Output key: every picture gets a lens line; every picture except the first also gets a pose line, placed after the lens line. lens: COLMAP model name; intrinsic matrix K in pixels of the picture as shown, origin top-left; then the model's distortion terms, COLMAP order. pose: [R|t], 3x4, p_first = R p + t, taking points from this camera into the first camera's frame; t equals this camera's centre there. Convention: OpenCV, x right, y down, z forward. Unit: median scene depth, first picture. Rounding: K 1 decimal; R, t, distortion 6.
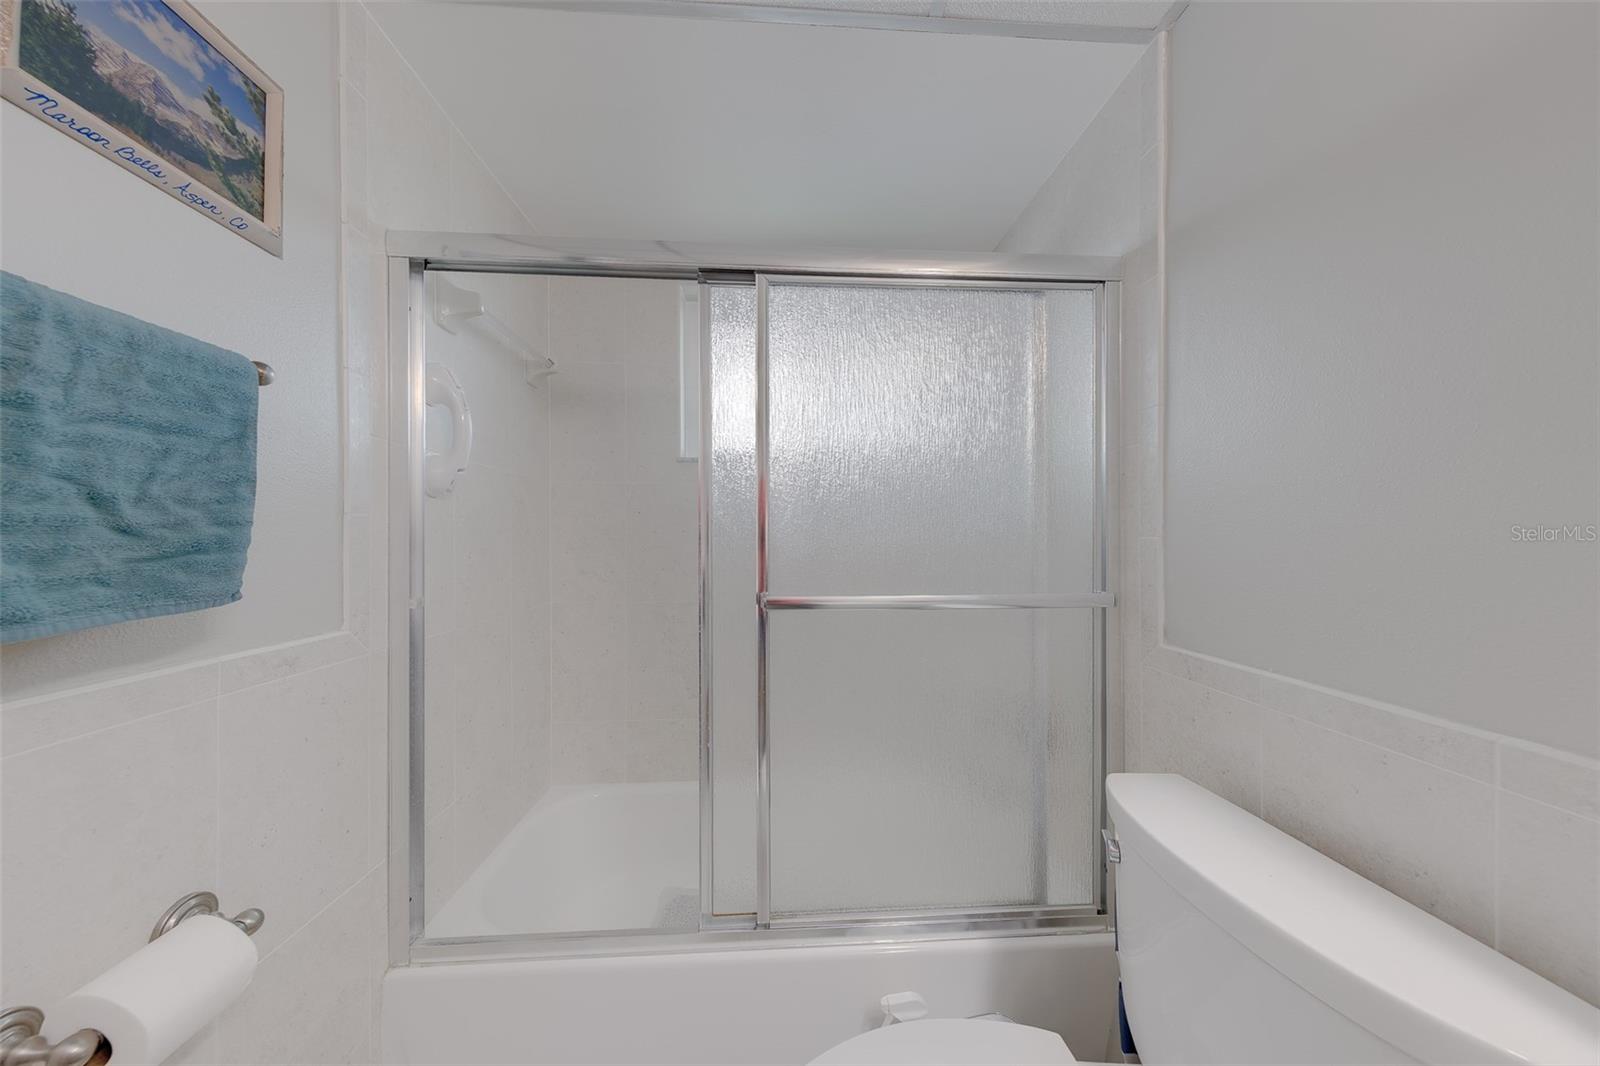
lens RADIAL K [[519.9, 0, 800.0], [0, 519.9, 533.0], [0, 0, 1]] dist [-0.000389, -0.000045]
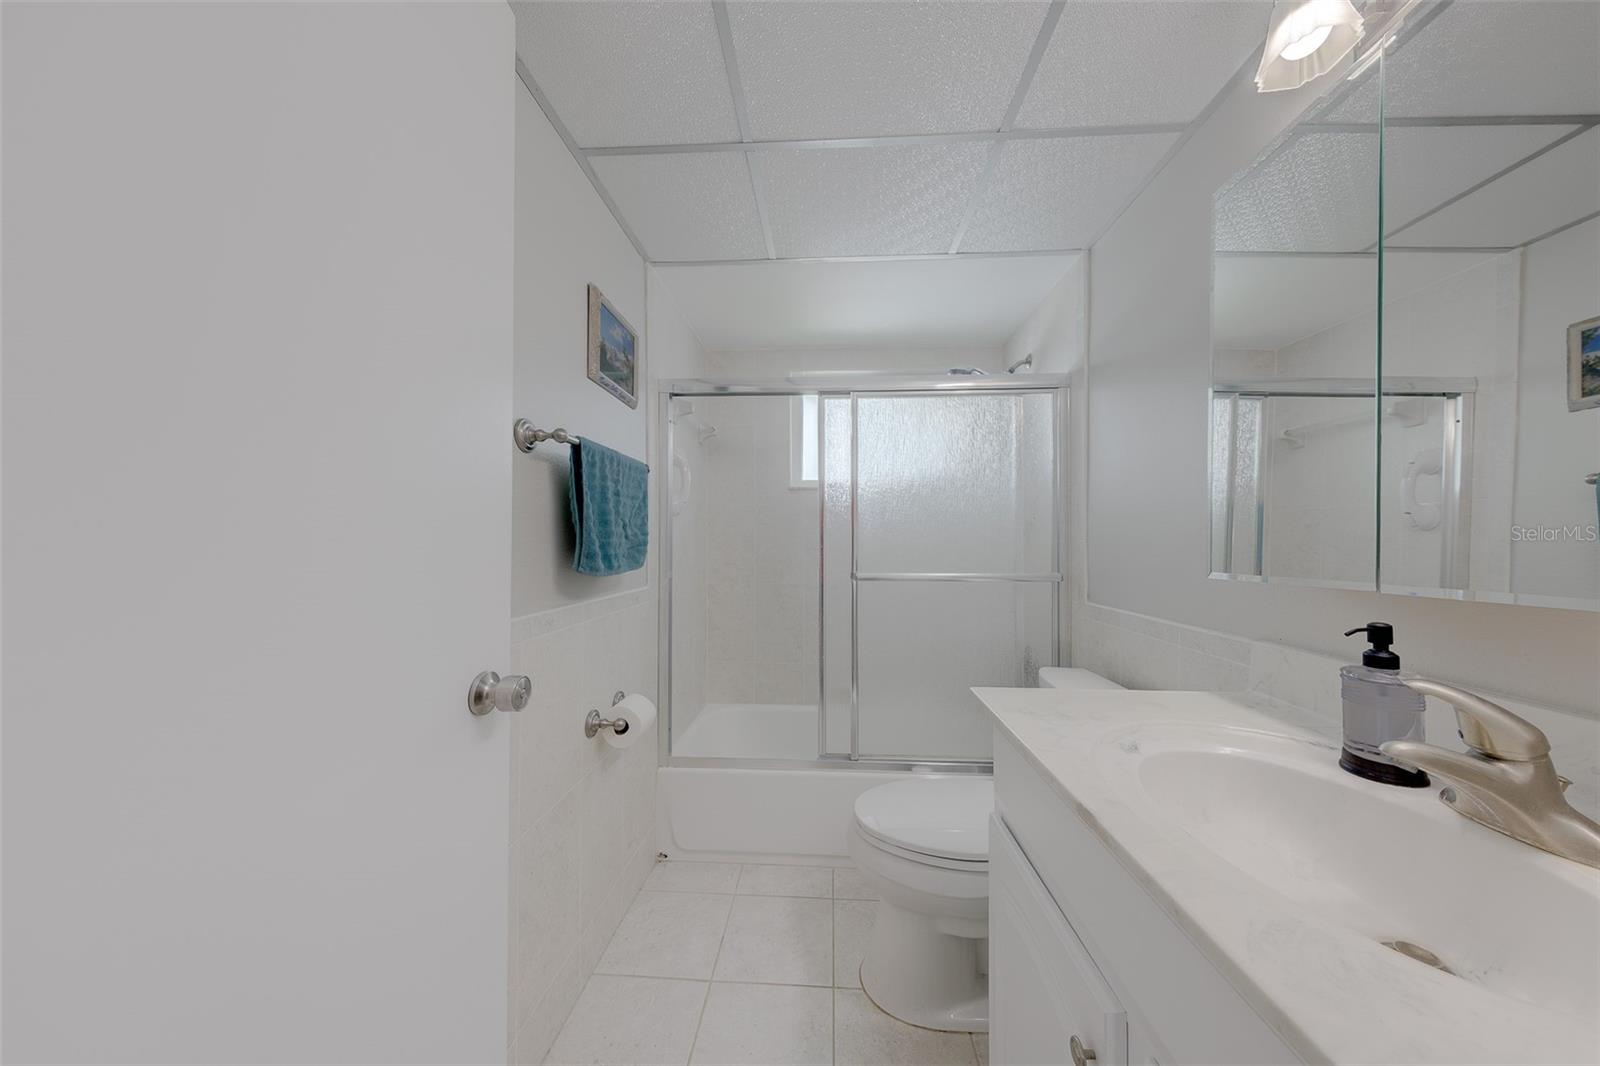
lens RADIAL K [[519.9, 0, 800.0], [0, 519.9, 533.0], [0, 0, 1]] dist [-0.000389, -0.000045]
pose [[0.994853, 0.000047, -0.101331, -0.076020], [-0.000374, 0.999995, -0.003202, -0.009967], [0.101330, 0.003223, 0.994848, -0.770202]]
